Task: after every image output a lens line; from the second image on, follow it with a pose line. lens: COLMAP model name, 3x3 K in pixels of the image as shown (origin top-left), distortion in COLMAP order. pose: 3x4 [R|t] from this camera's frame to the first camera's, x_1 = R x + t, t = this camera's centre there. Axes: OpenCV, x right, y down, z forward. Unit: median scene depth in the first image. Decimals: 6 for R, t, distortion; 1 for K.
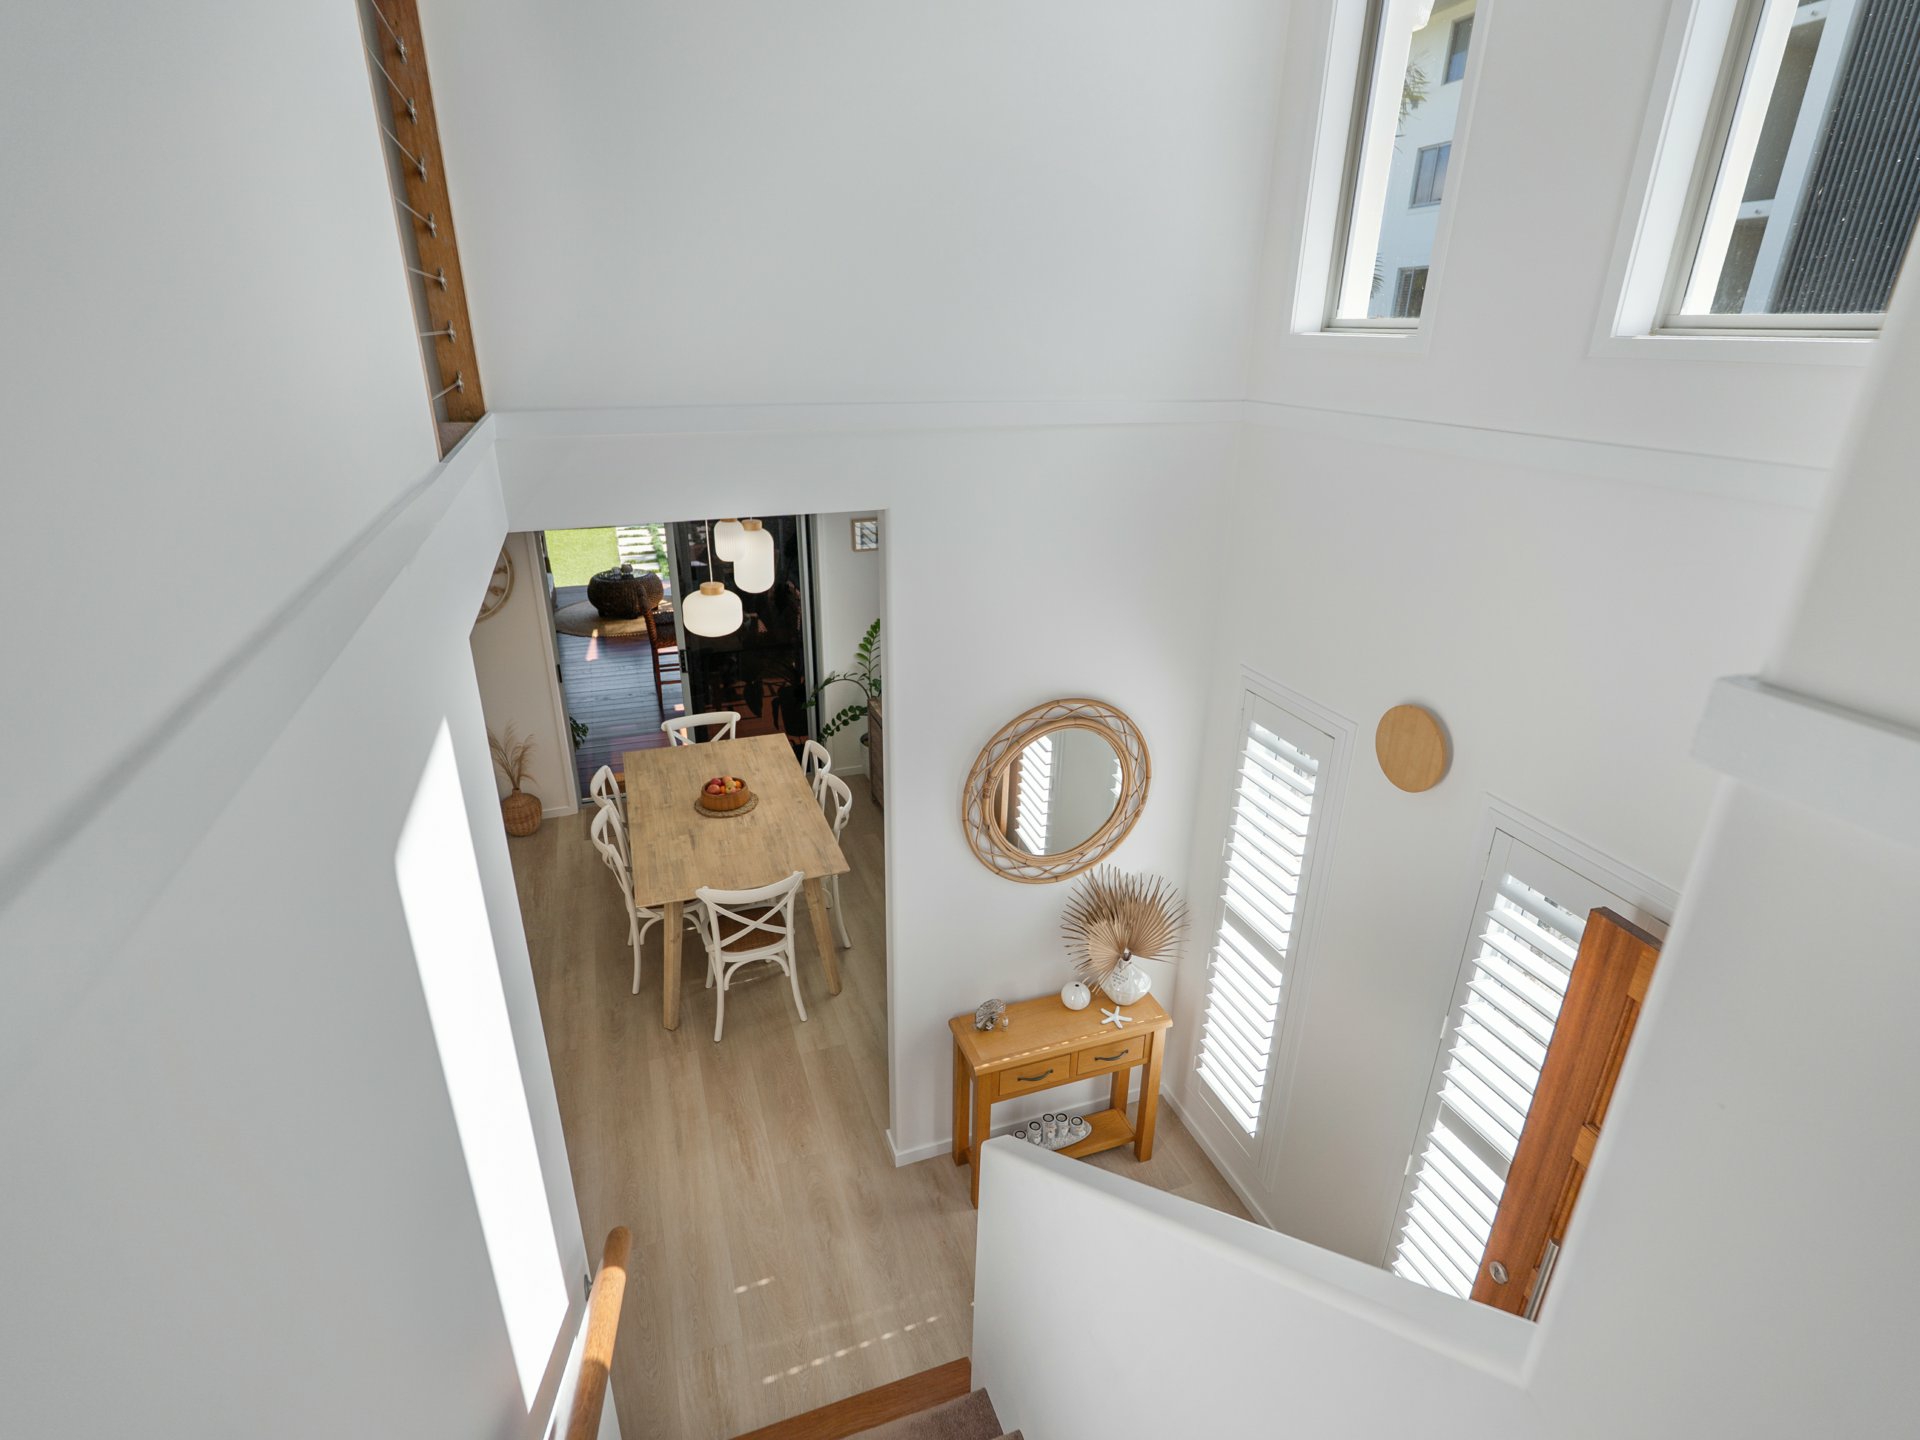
lens RADIAL K [[964.9, 0, 968.5], [0, 964.9, 718.9], [0, 0, 1]] dist [0.003014, 0.000579]
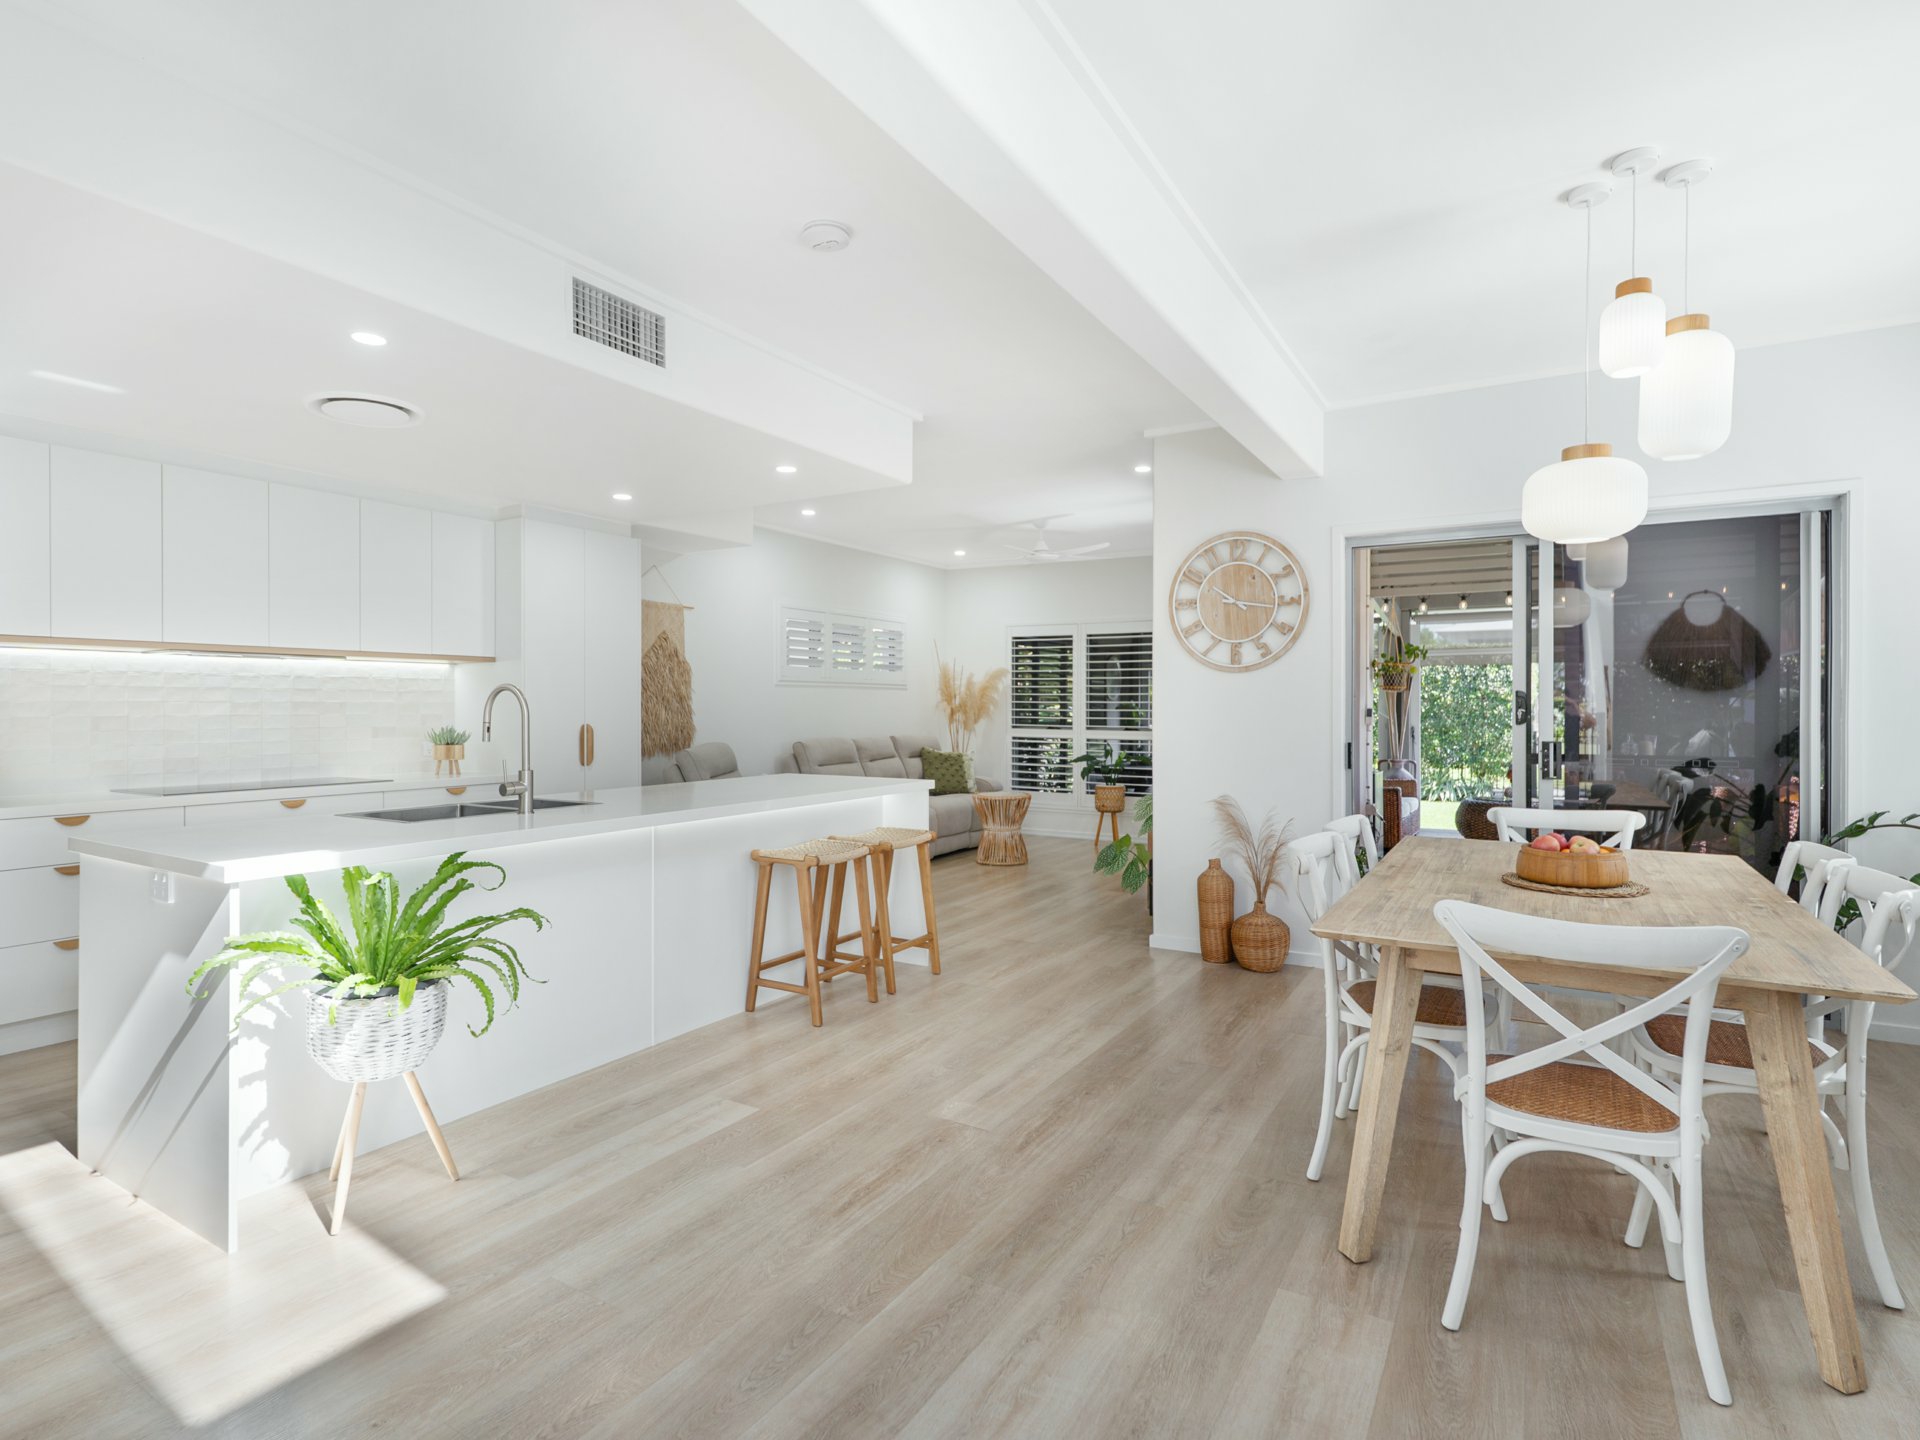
lens RADIAL K [[964.9, 0, 968.5], [0, 964.9, 718.9], [0, 0, 1]] dist [0.003014, 0.000579]
pose [[0.633013, -0.008716, -0.774092, -0.068537], [-0.285607, 0.926768, -0.243989, 0.246257], [0.719530, 0.375534, 0.584167, 0.506311]]
